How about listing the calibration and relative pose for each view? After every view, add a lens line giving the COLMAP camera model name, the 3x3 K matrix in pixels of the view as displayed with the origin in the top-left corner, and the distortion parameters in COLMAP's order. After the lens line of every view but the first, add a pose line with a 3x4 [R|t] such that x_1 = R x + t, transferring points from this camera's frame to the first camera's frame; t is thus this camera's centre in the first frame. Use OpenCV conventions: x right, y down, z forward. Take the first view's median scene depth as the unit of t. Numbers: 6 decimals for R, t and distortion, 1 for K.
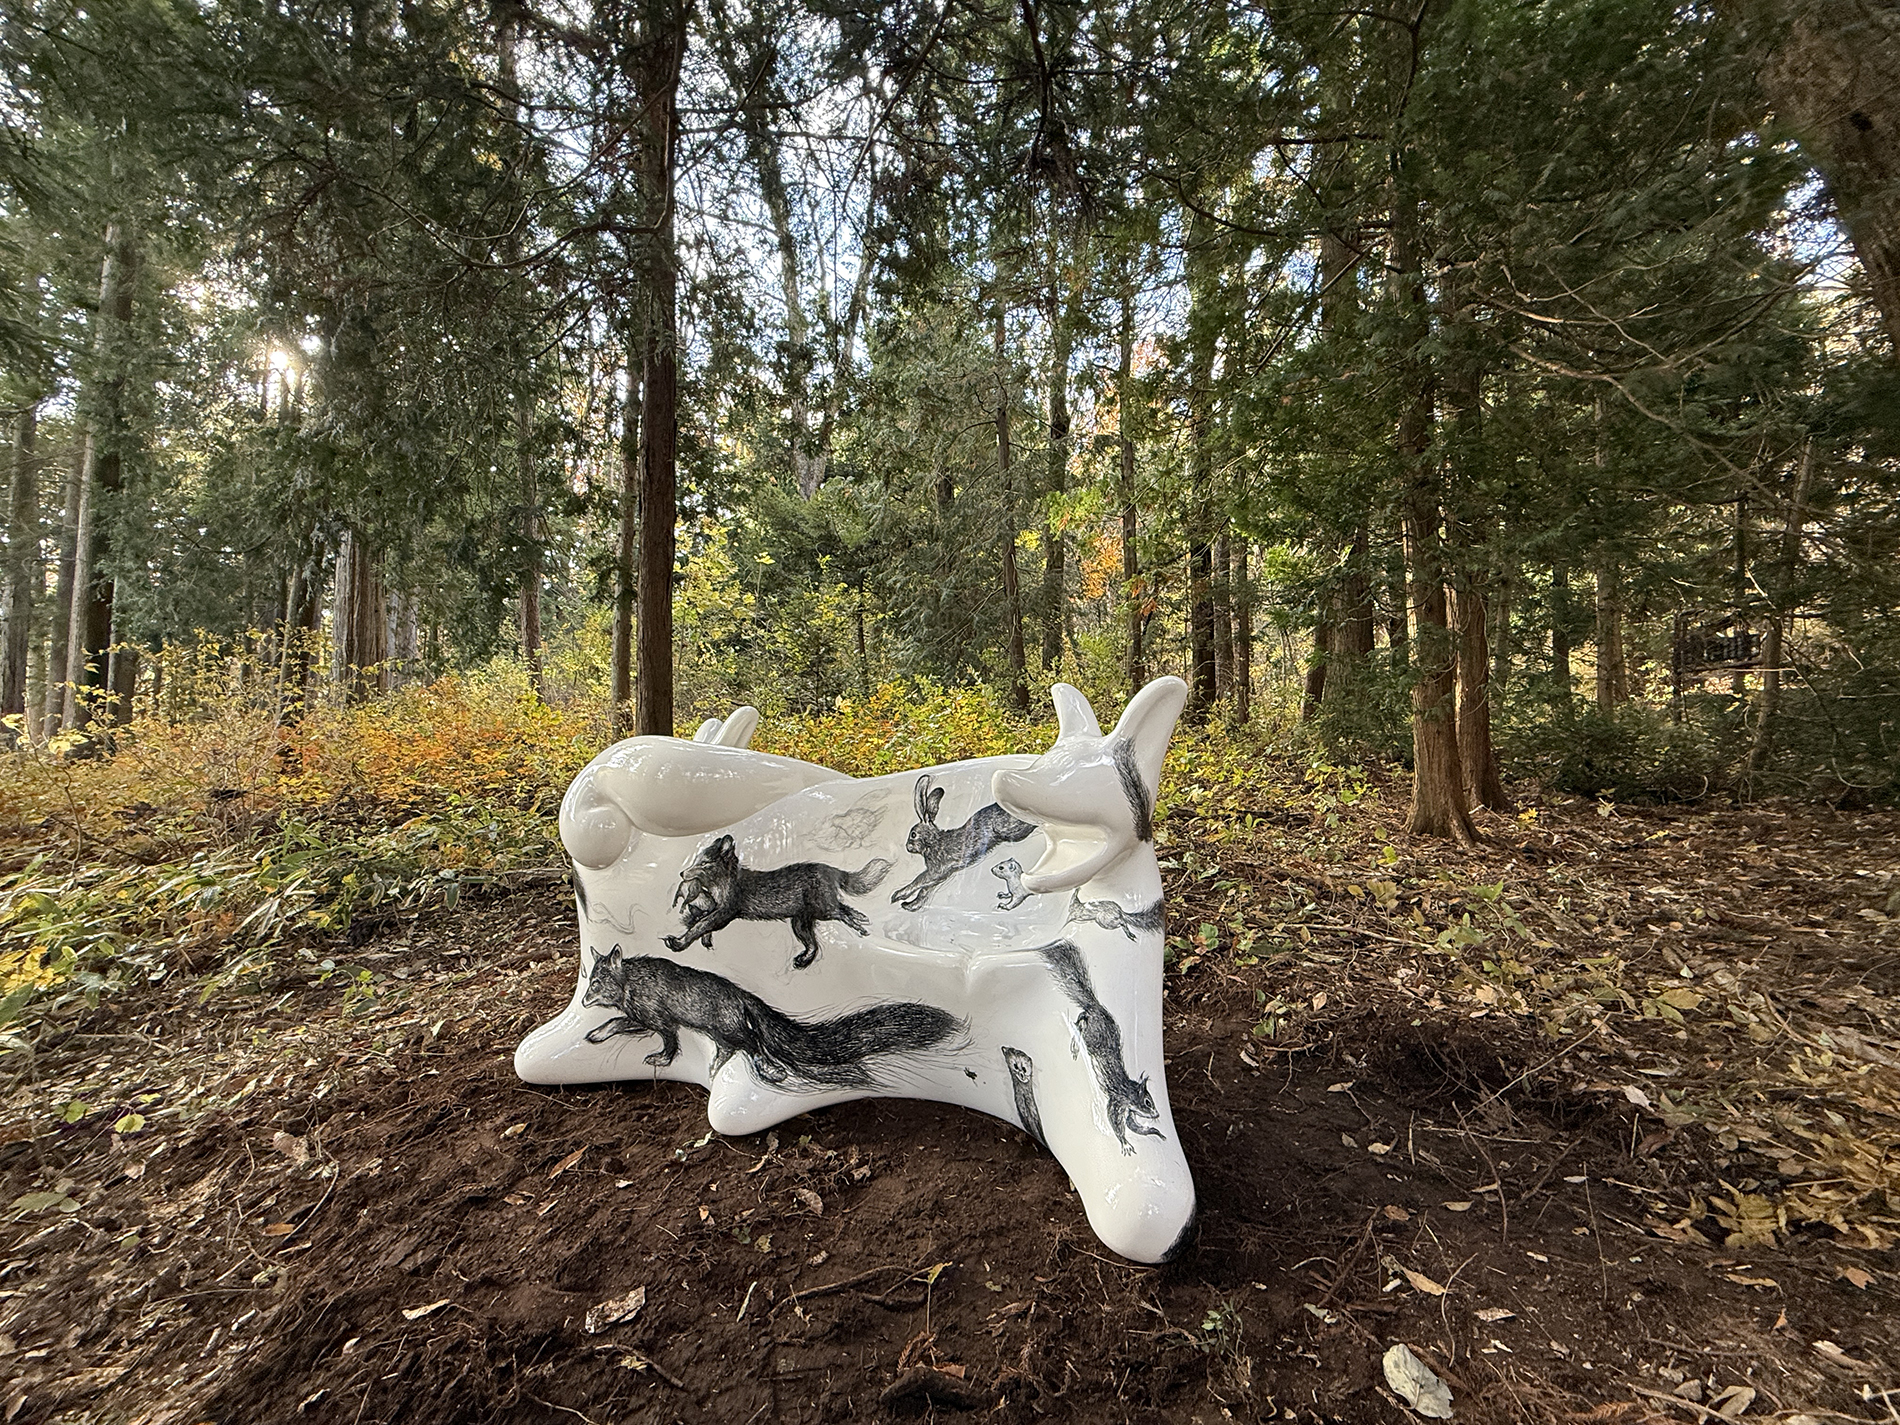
lens RADIAL K [[753.2, 0, 946.1], [0, 753.2, 714.6], [0, 0, 1]] dist [0.002906, -0.000386]
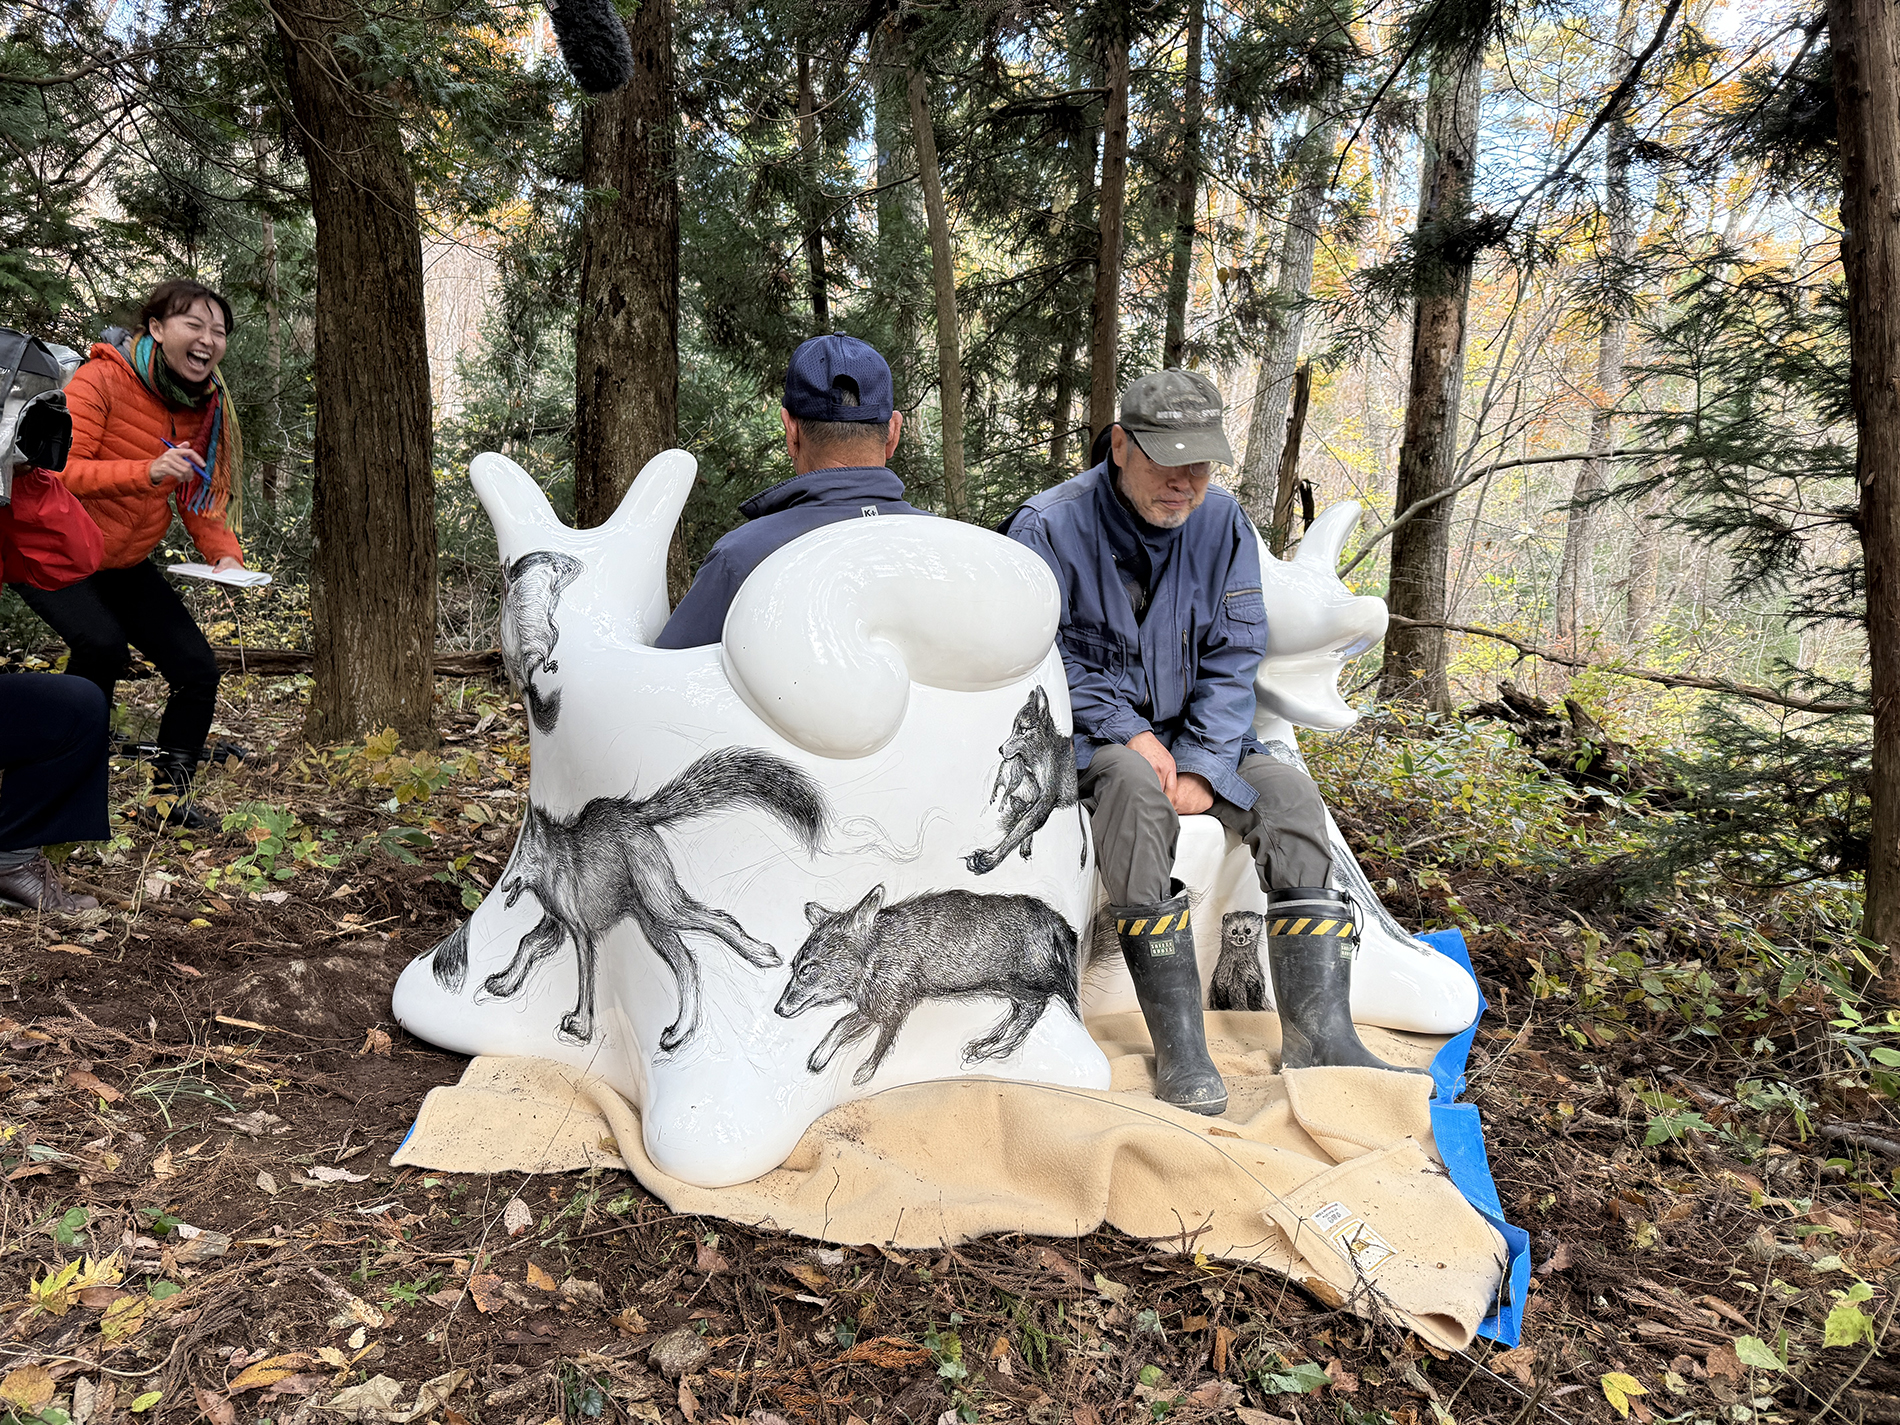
lens RADIAL K [[1317.2, 0, 946.6], [0, 1317.2, 712.6], [0, 0, 1]] dist [0.190359, -0.364485]
pose [[0.515894, -0.046766, 0.855375, -1.286858], [-0.103319, 0.987823, 0.116321, 0.059656], [-0.850399, -0.148385, 0.504780, 0.492172]]
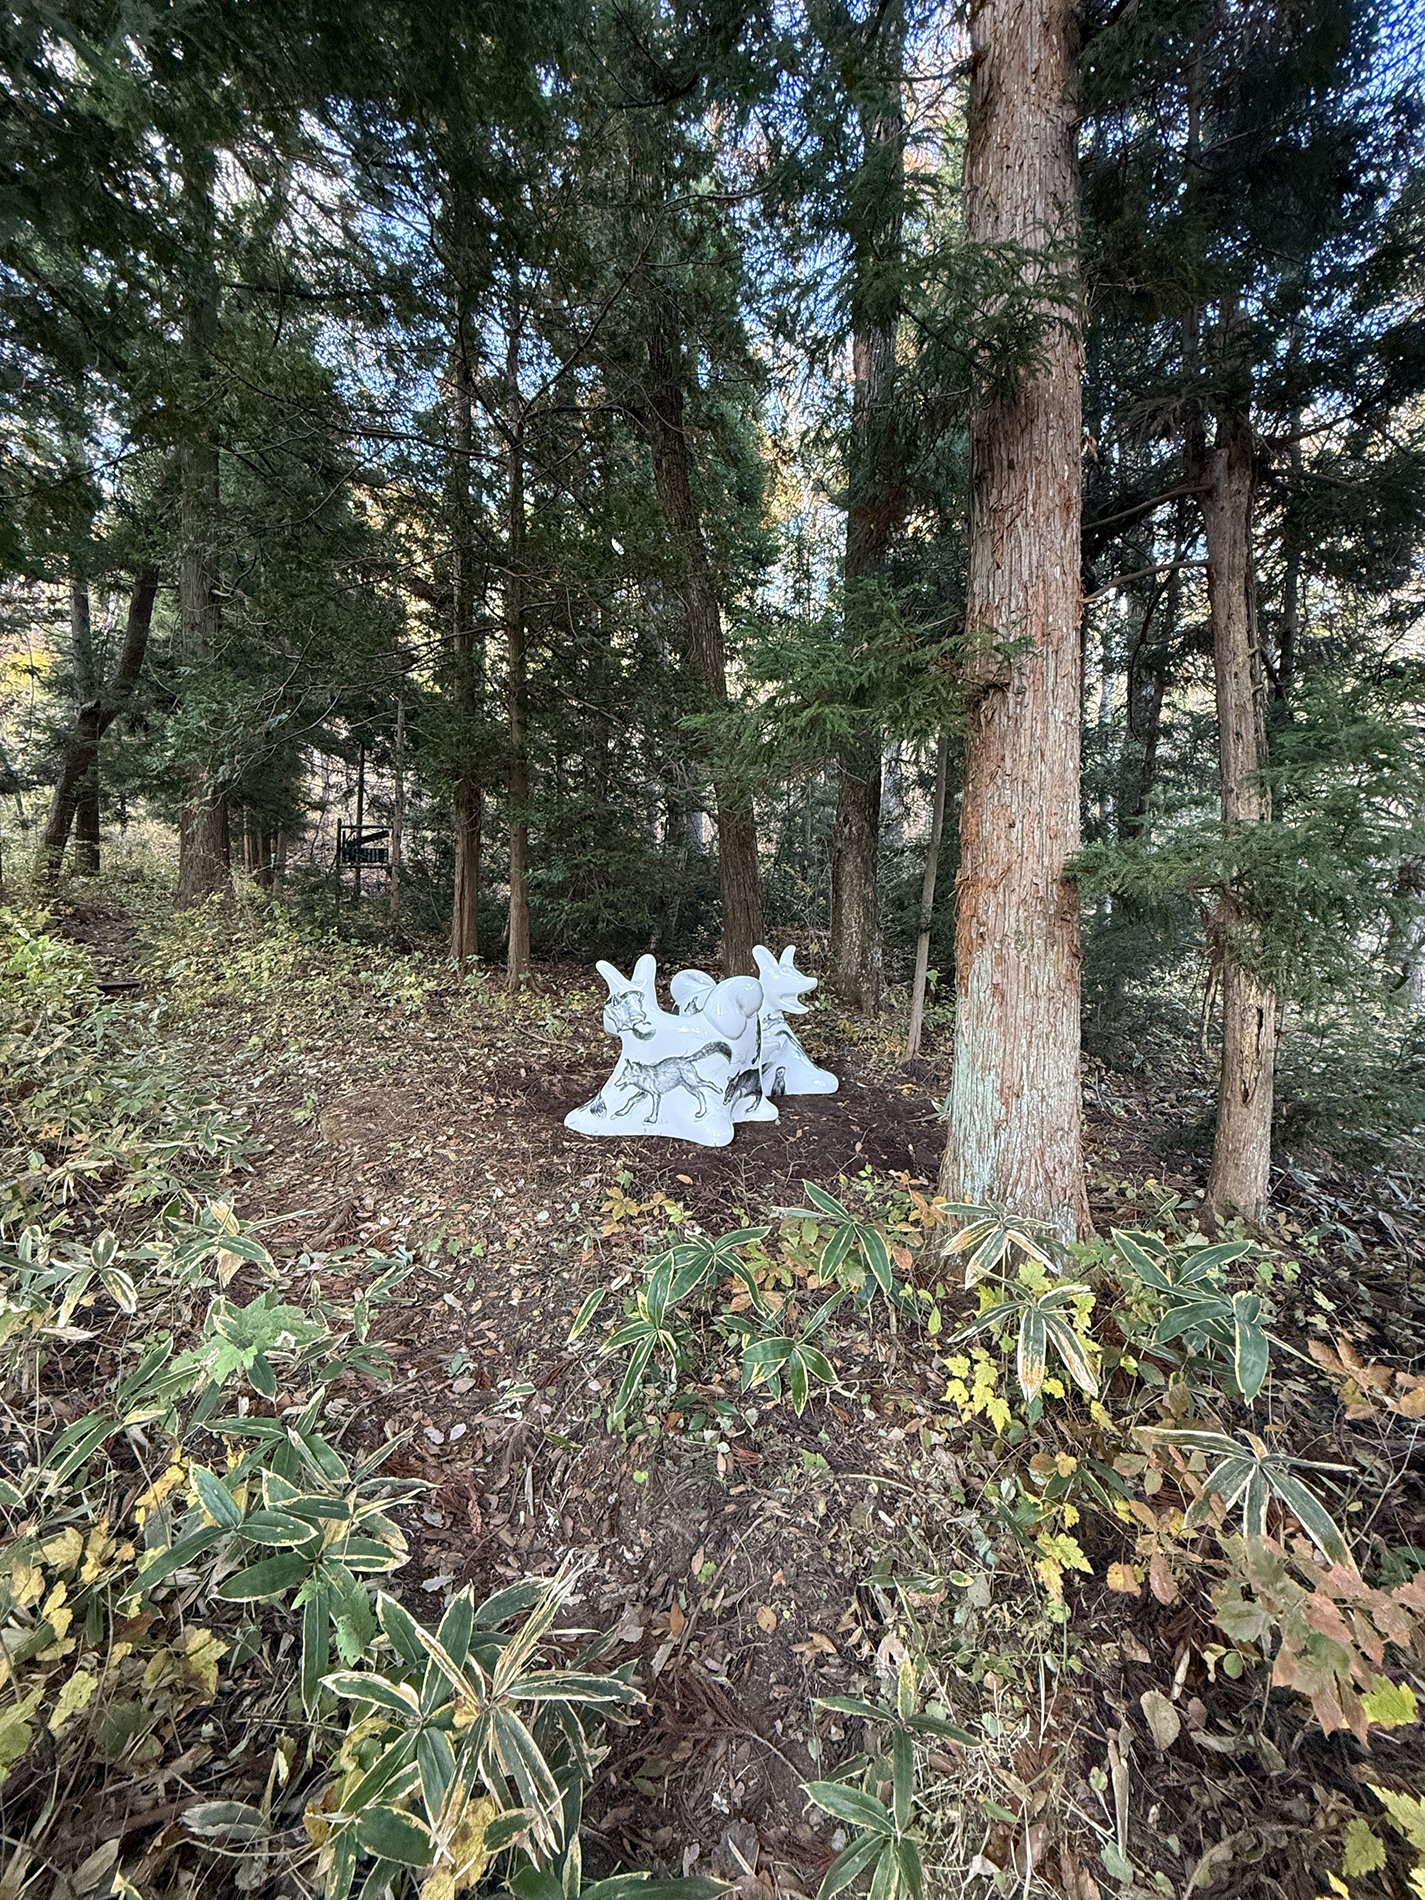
lens RADIAL K [[753.2, 0, 712.5], [0, 753.2, 950.0], [0, 0, 1]] dist [0.002906, -0.000386]
pose [[0.112387, -0.046256, 0.992587, -2.737991], [-0.072174, 0.995897, 0.054583, -0.173174], [-0.991040, -0.077773, 0.108587, 0.888724]]
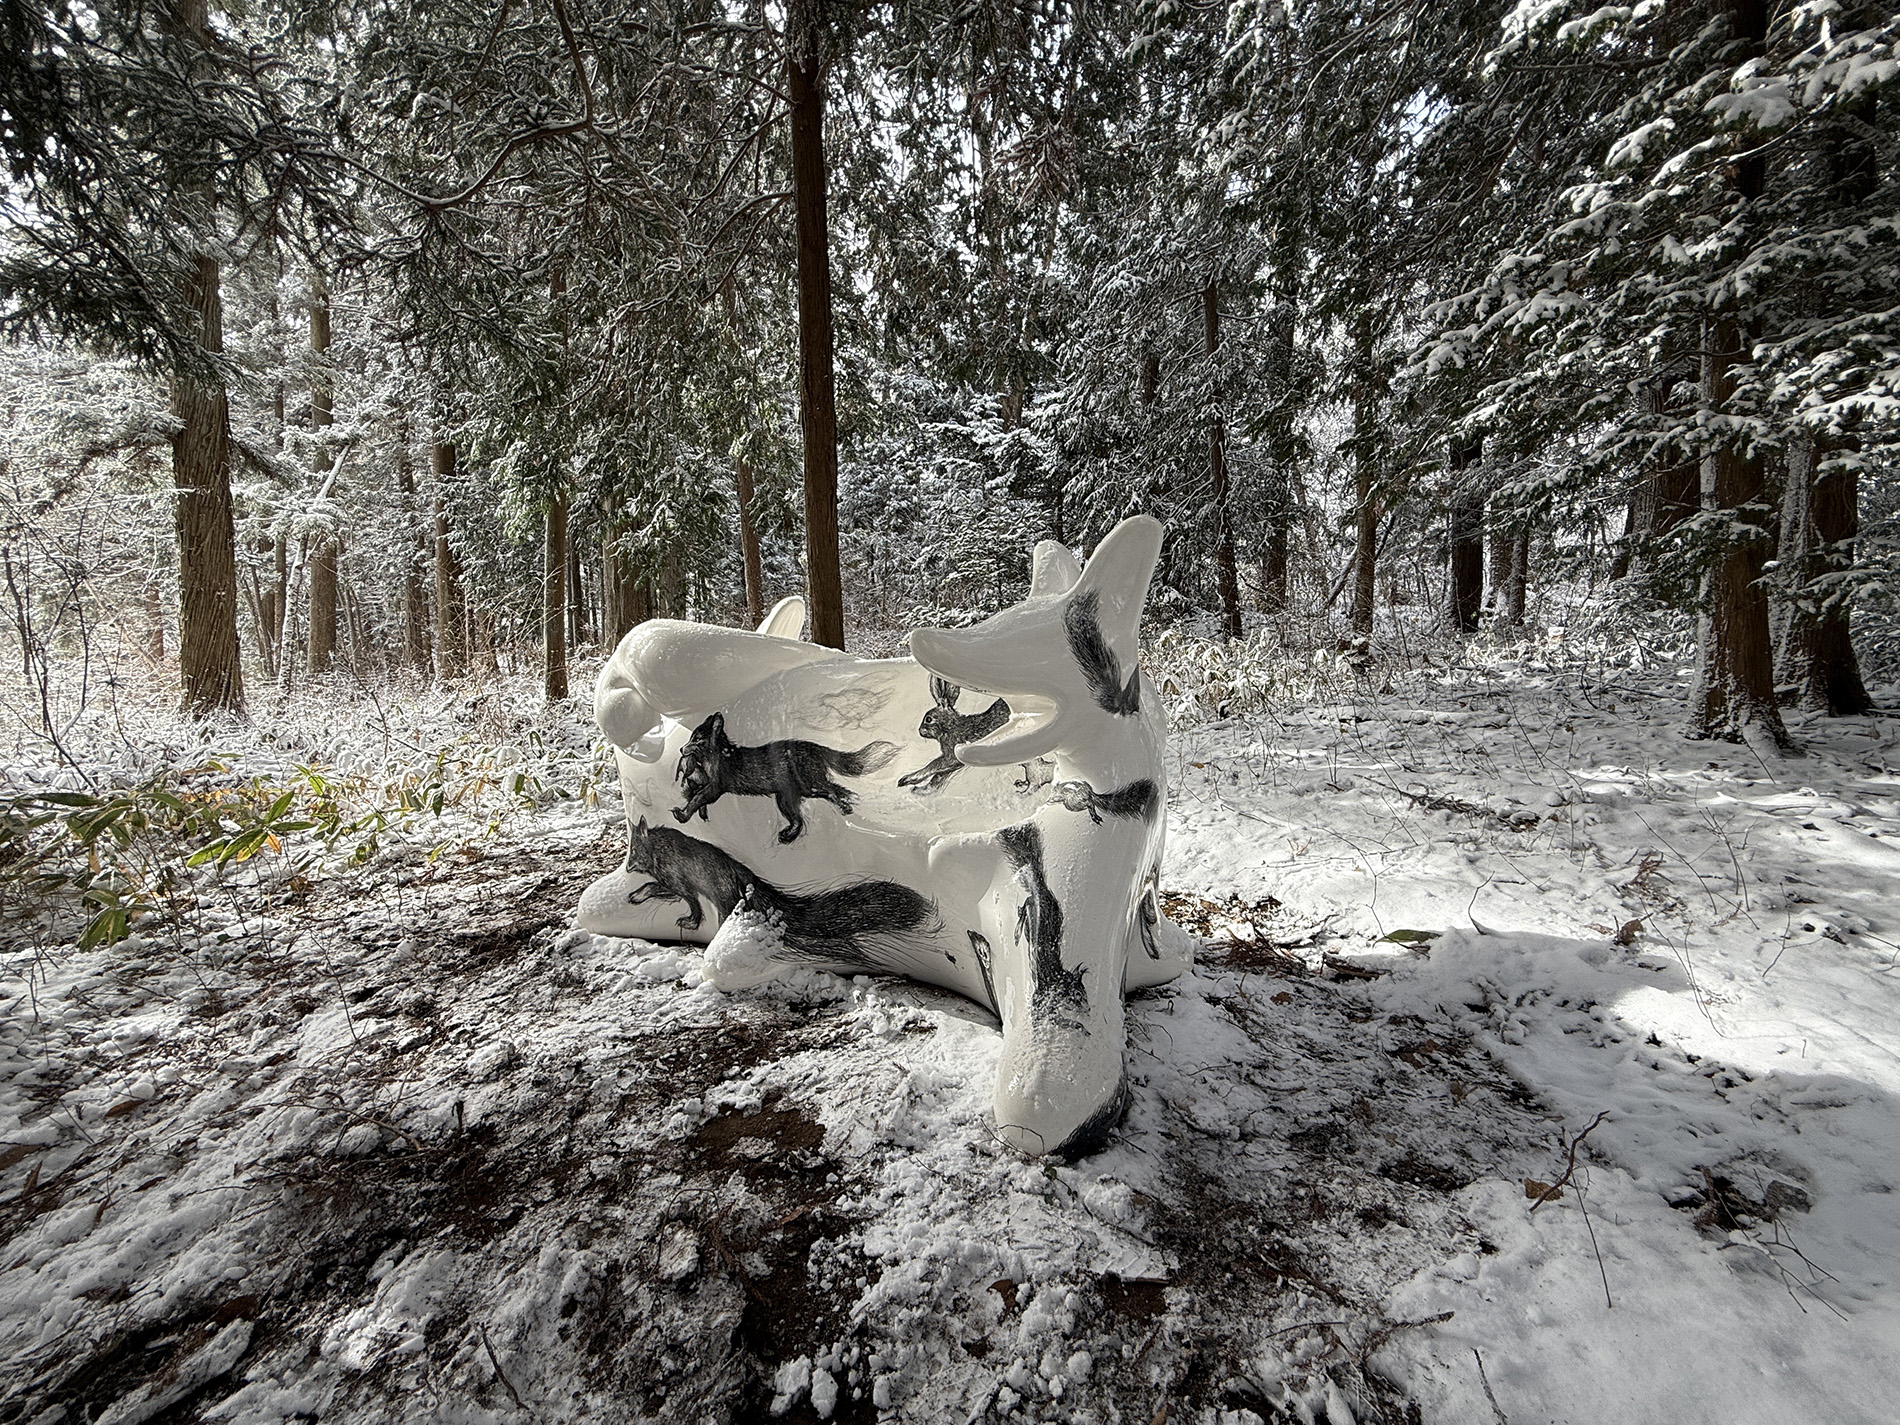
lens RADIAL K [[753.2, 0, 946.1], [0, 753.2, 714.6], [0, 0, 1]] dist [0.002906, -0.000386]
pose [[0.960839, -0.003950, -0.277079, 0.287756], [0.032236, 0.994703, 0.097604, 0.072417], [0.275226, -0.102713, 0.955877, 0.108762]]
